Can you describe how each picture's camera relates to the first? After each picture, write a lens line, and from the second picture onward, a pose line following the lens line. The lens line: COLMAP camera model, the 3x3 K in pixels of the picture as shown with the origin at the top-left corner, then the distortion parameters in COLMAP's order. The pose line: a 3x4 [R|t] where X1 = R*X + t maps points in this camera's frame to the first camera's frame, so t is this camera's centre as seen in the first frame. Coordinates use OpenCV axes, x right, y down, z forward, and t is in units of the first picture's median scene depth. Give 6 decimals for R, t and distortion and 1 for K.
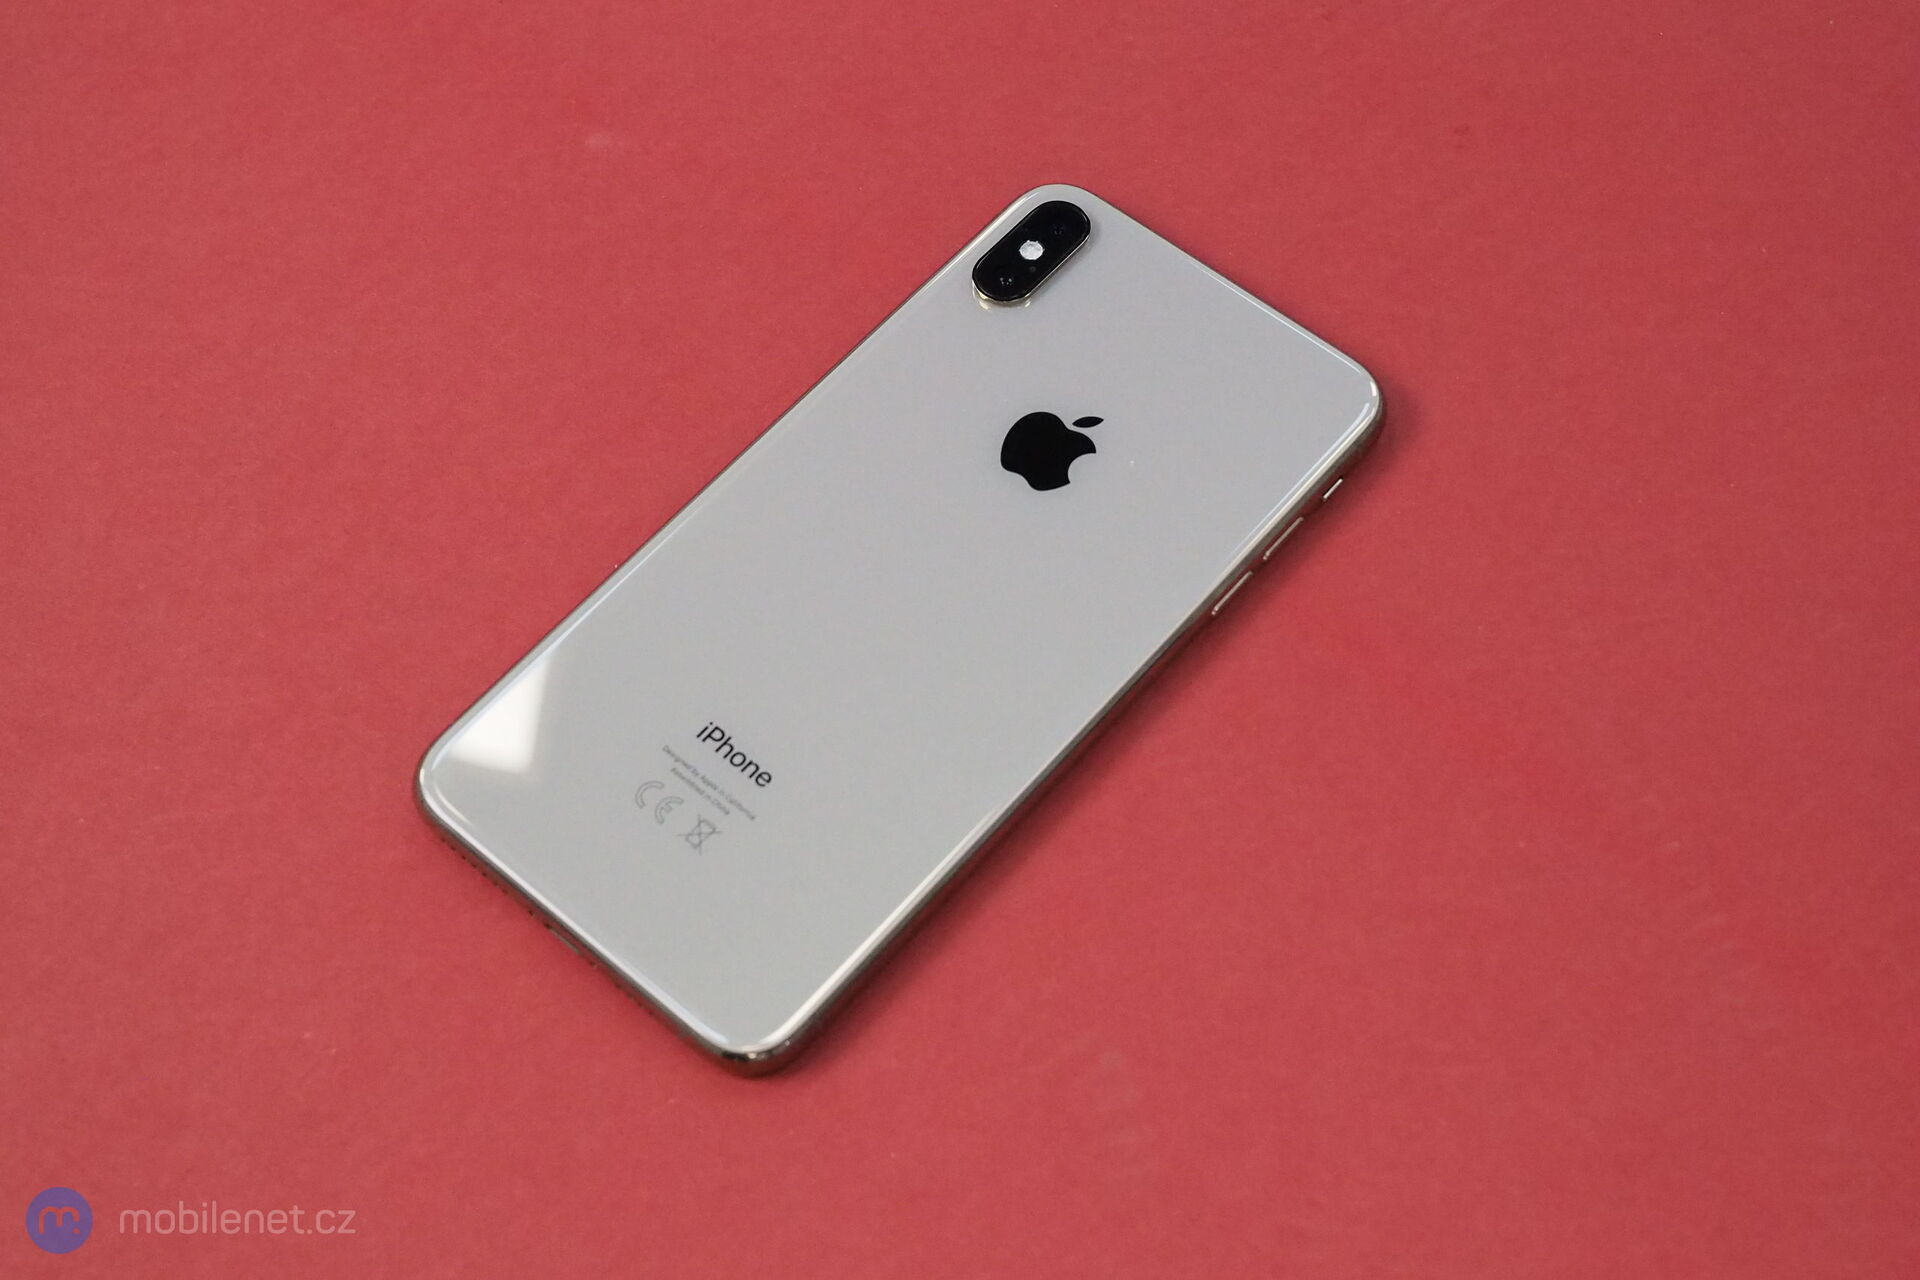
lens RADIAL K [[2748.2, 0, 954.7], [0, 2748.2, 635.6], [0, 0, 1]] dist [-0.107629, 0.000000]
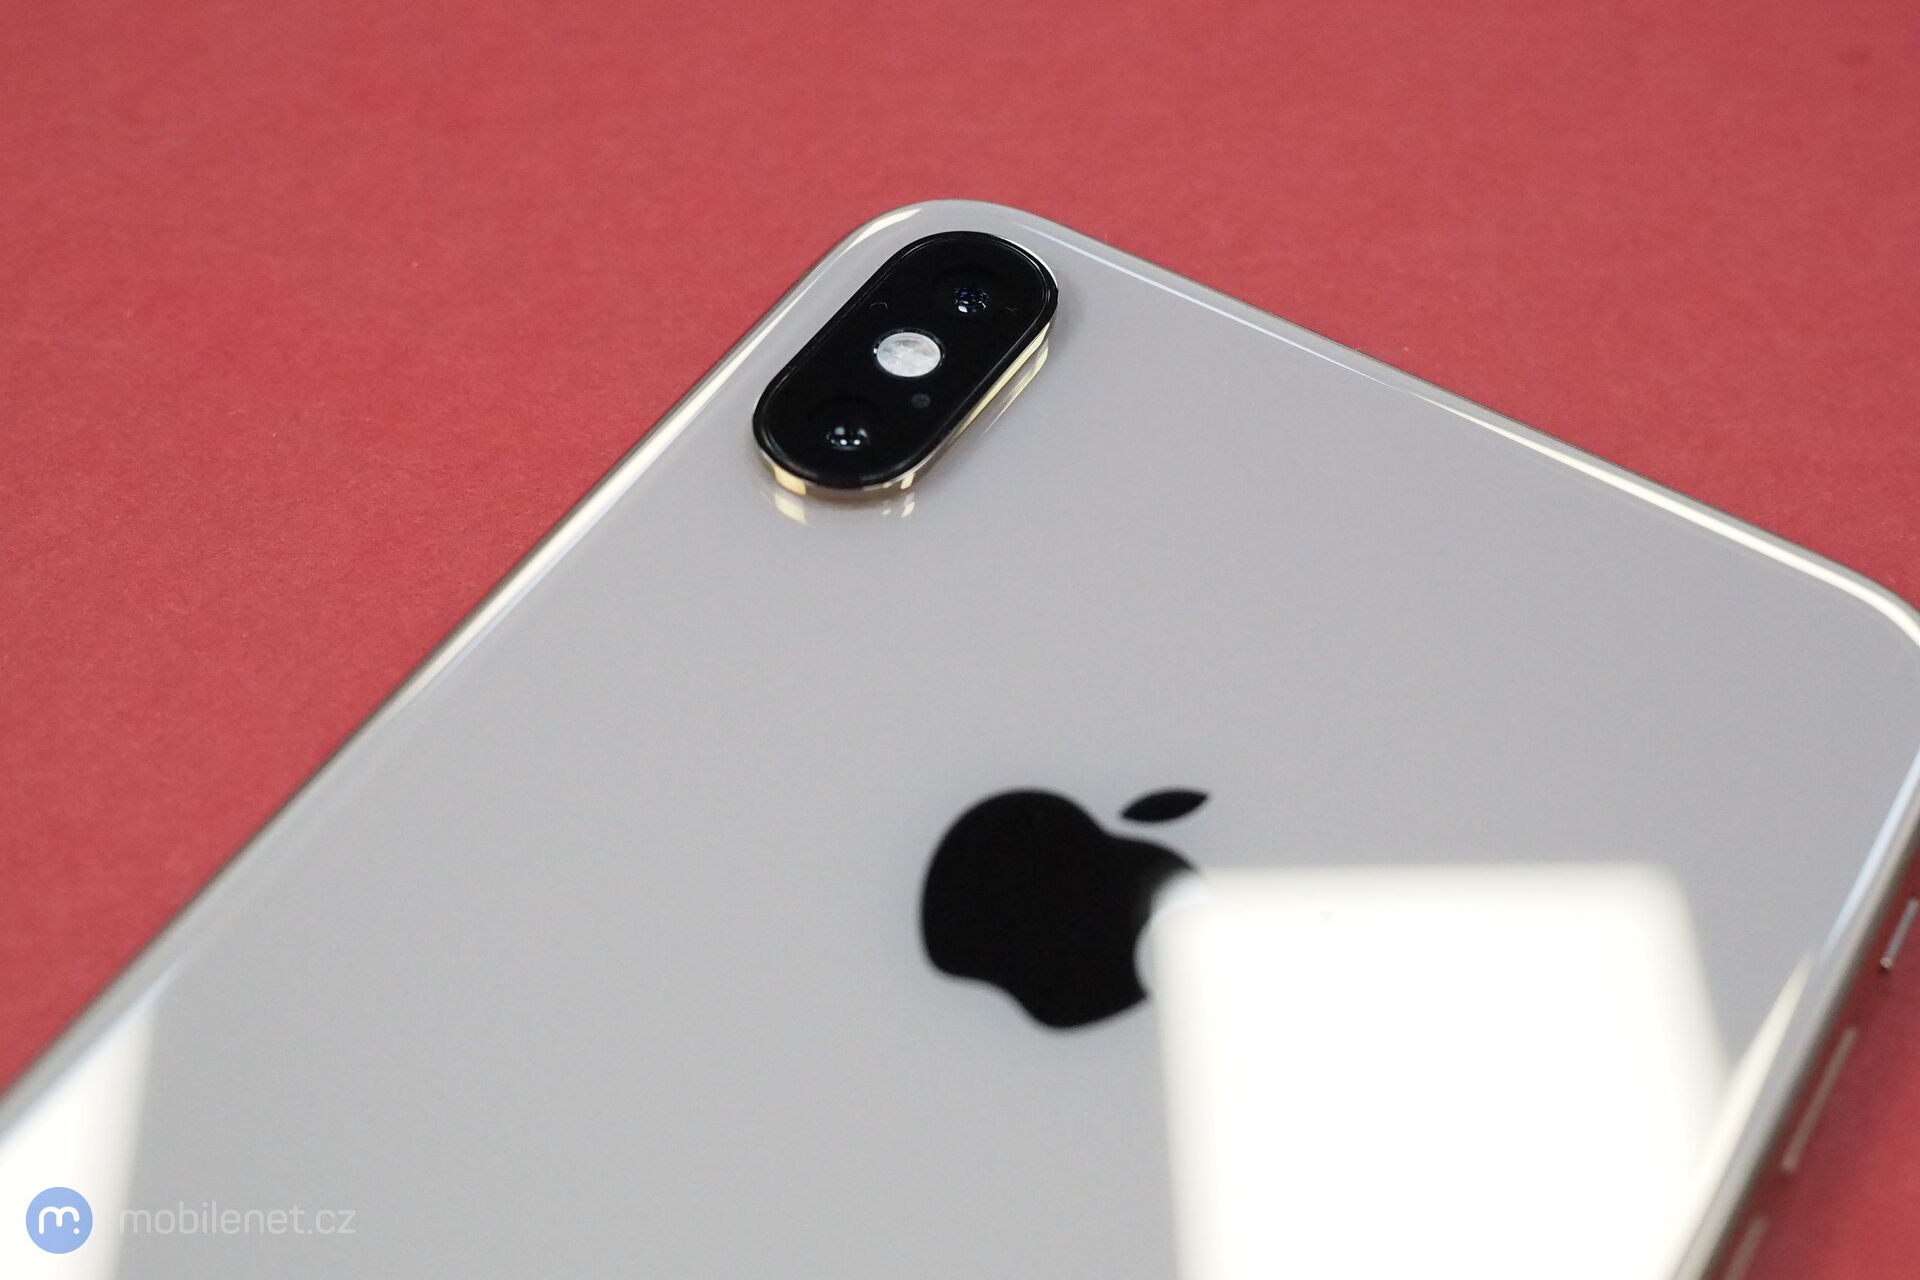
lens RADIAL K [[2748.2, 0, 962.0], [0, 2748.2, 639.4], [0, 0, 1]] dist [-0.107629, 0.000000]
pose [[0.983683, -0.077361, 0.162431, -0.029030], [0.104089, 0.981105, -0.163091, -0.049104], [-0.146745, 0.177337, 0.973148, 0.723324]]
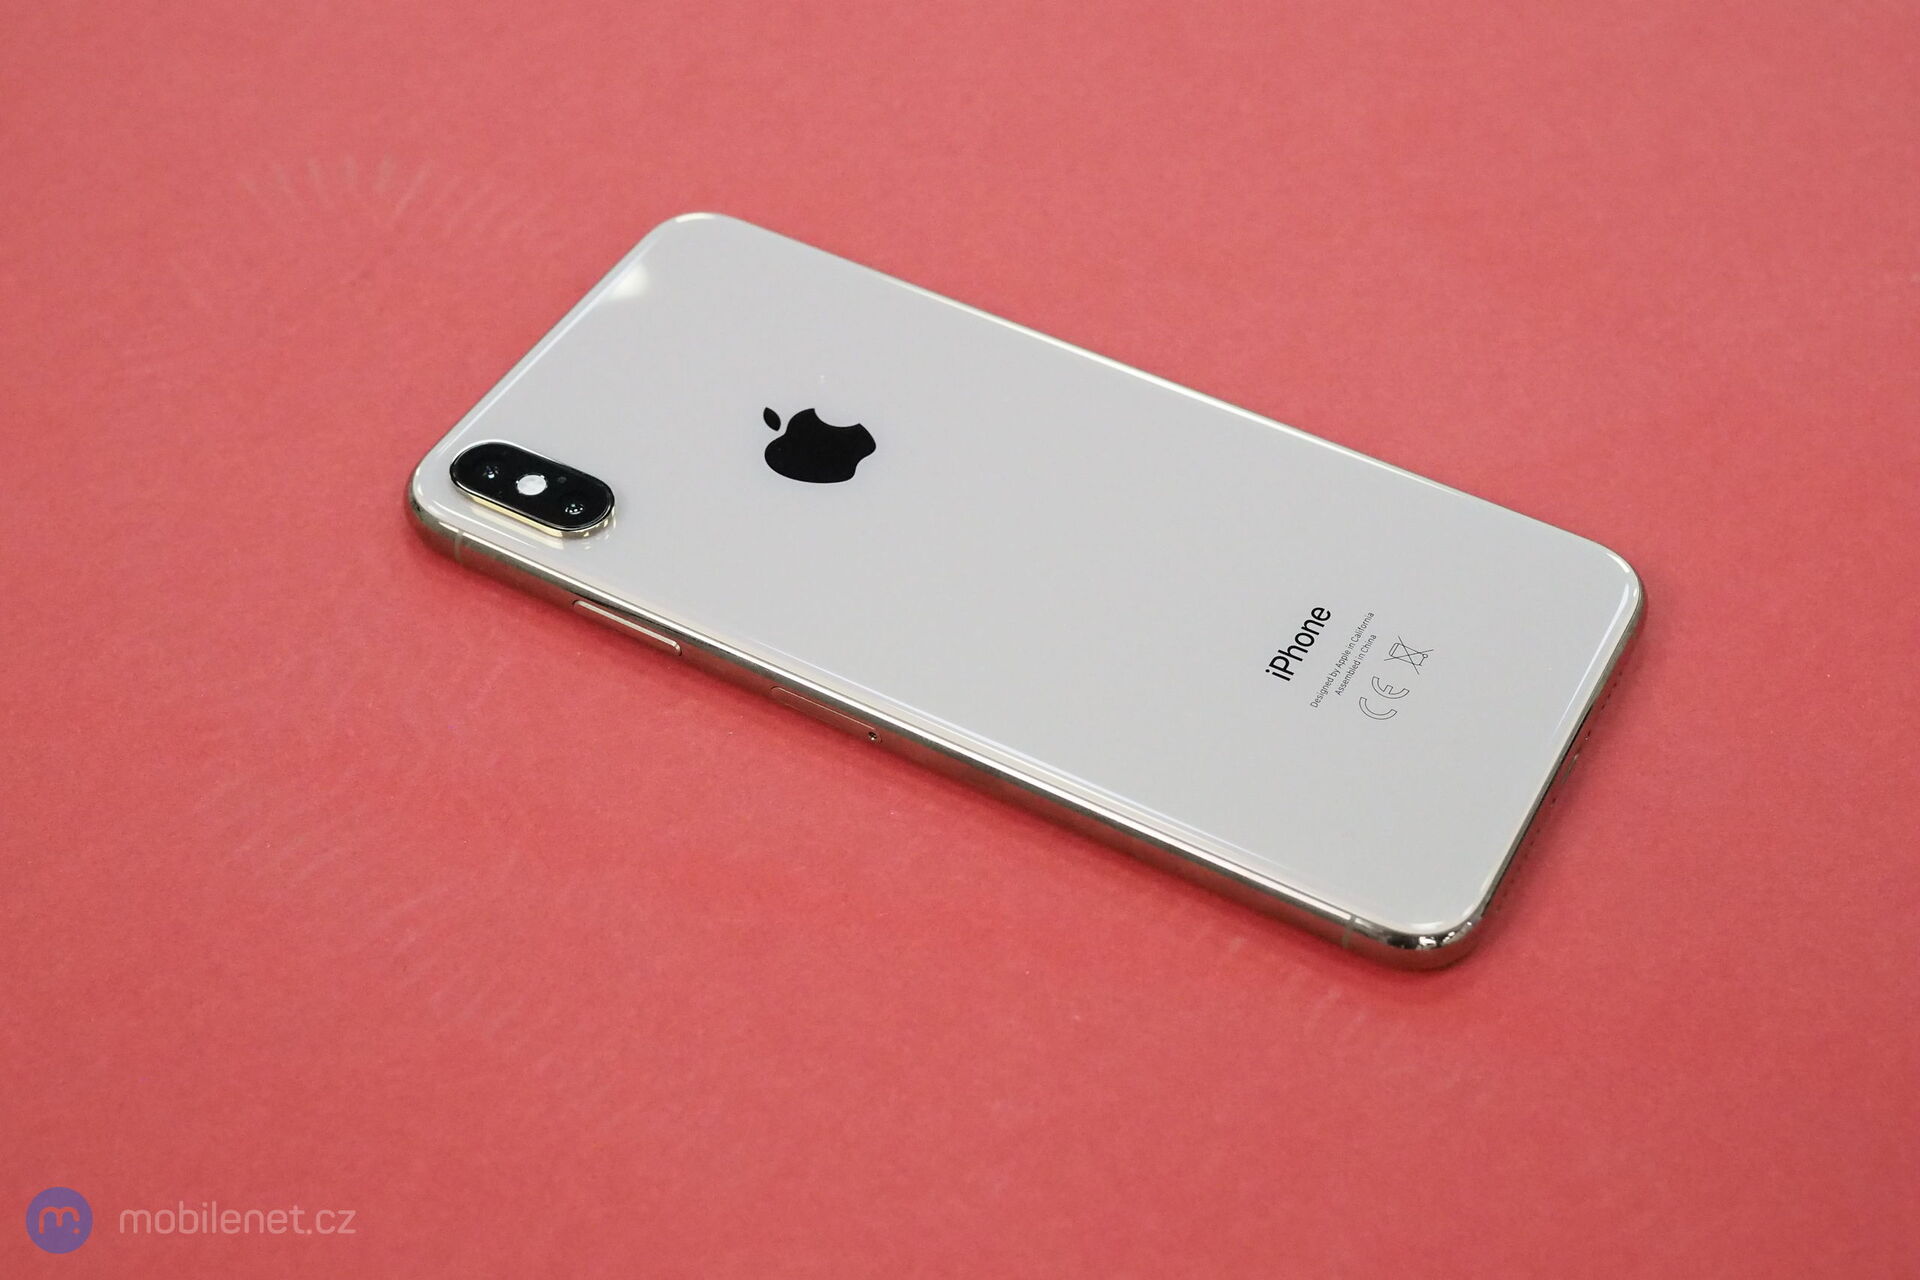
lens RADIAL K [[2748.2, 0, 962.5], [0, 2748.2, 640.1], [0, 0, 1]] dist [-0.107629, 0.000000]
pose [[-0.214317, -0.687085, 0.694250, -0.646498], [0.831992, 0.243952, 0.498274, -0.467113], [-0.511720, 0.684399, 0.519366, 0.607478]]
